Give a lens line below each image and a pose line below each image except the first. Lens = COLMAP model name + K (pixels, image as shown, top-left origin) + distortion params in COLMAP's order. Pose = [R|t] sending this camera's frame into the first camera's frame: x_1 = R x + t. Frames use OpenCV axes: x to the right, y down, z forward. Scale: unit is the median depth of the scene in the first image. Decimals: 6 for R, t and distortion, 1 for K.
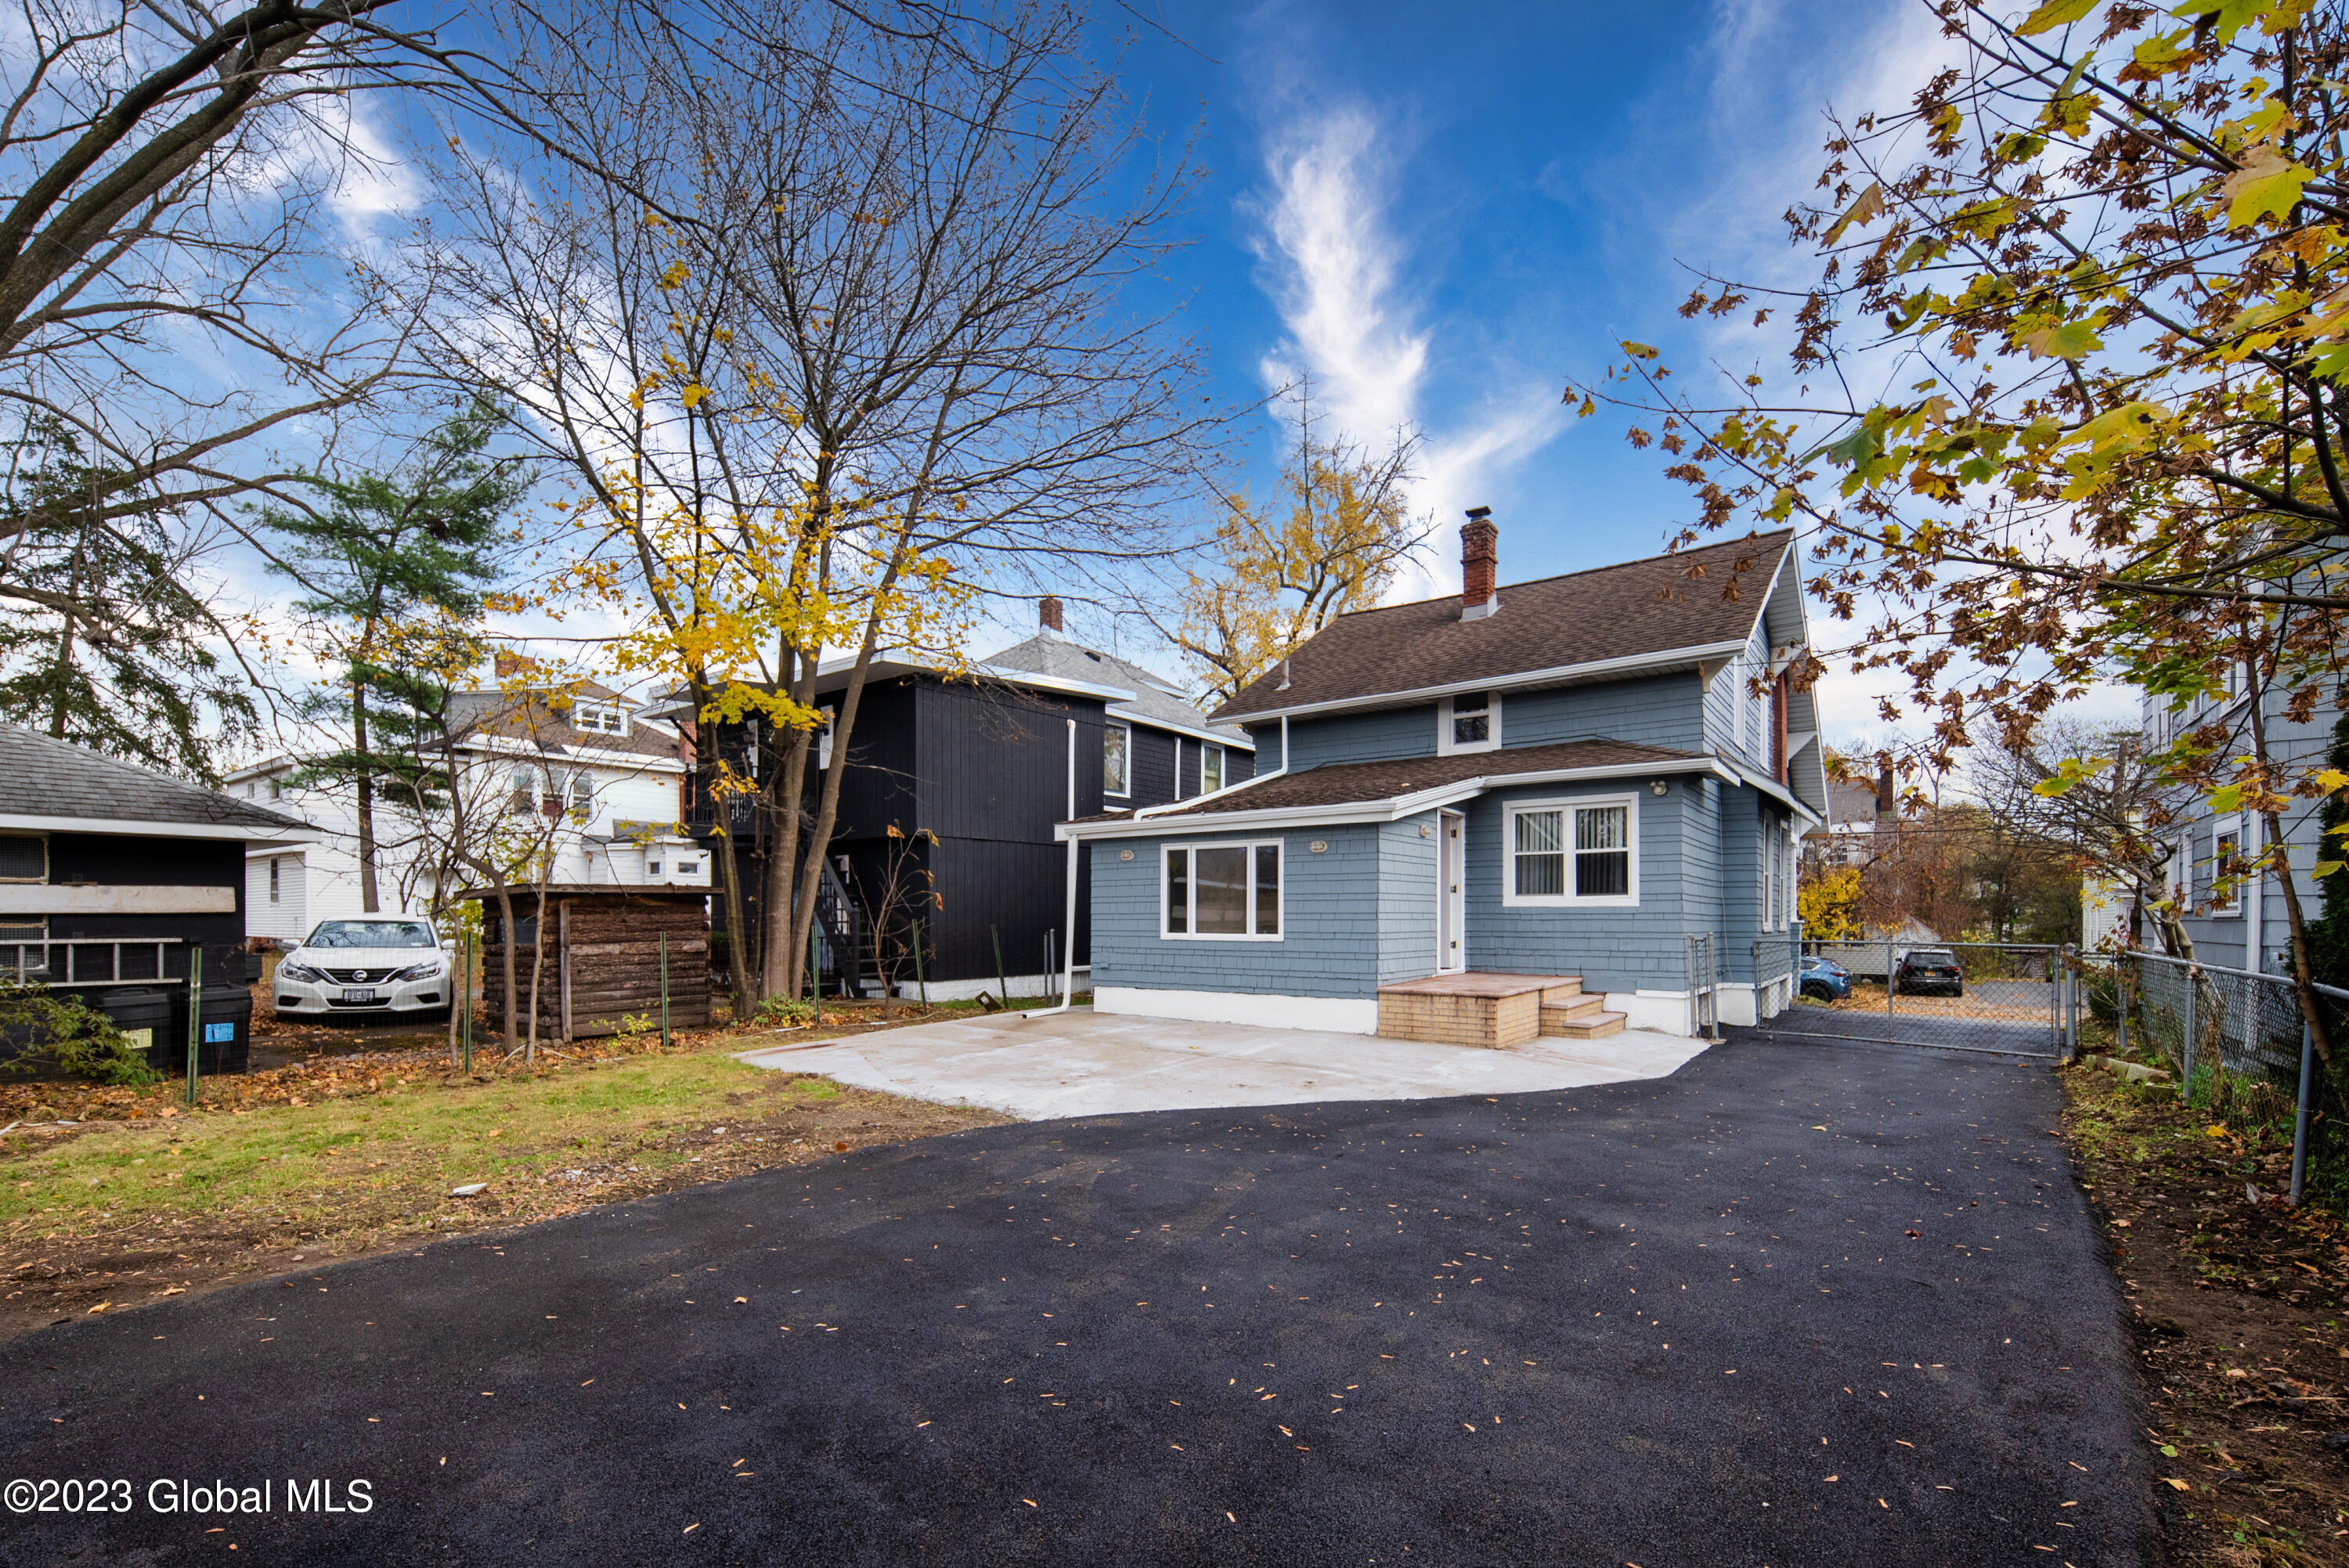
lens RADIAL K [[1009.5, 0, 1171.7], [0, 1009.5, 913.5], [0, 0, 1]] dist [-0.000256, -0.000030]
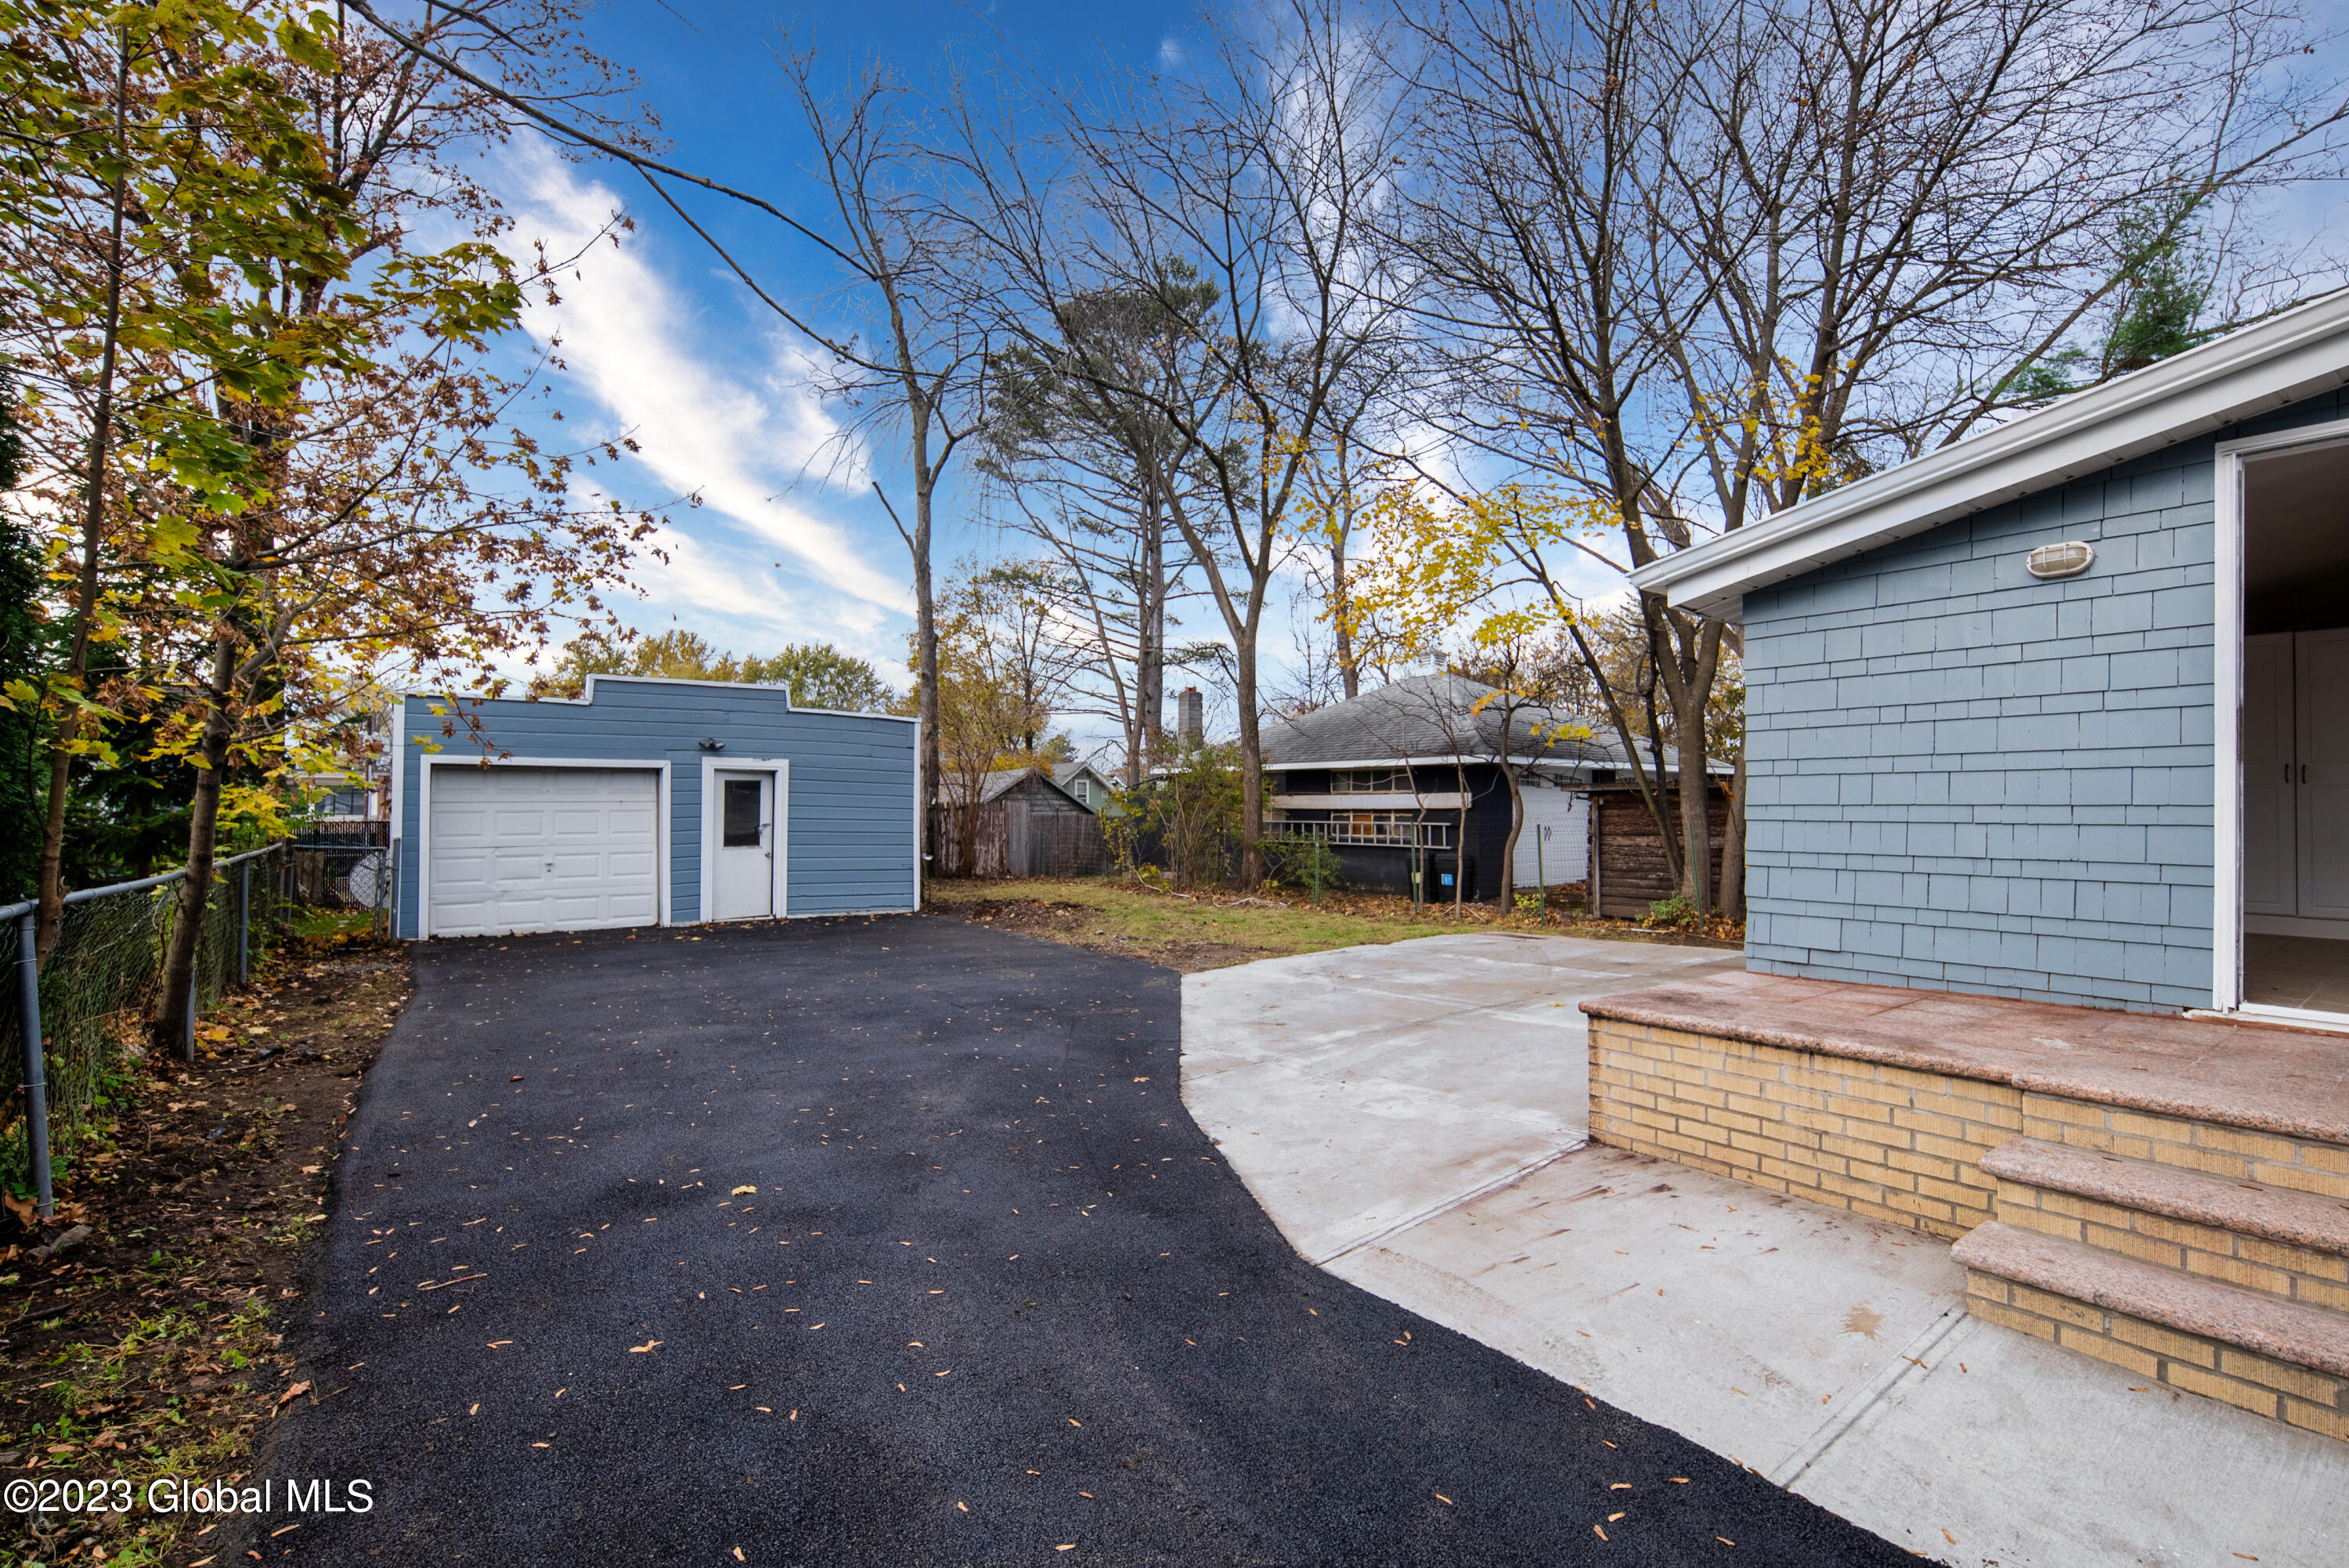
lens RADIAL K [[1009.5, 0, 1171.7], [0, 1009.5, 913.5], [0, 0, 1]] dist [-0.000256, -0.000030]
pose [[-0.271618, 0.099195, -0.957280, 0.881407], [-0.002113, 0.994610, 0.103663, 0.000460], [0.962403, 0.030180, -0.269944, 1.103047]]
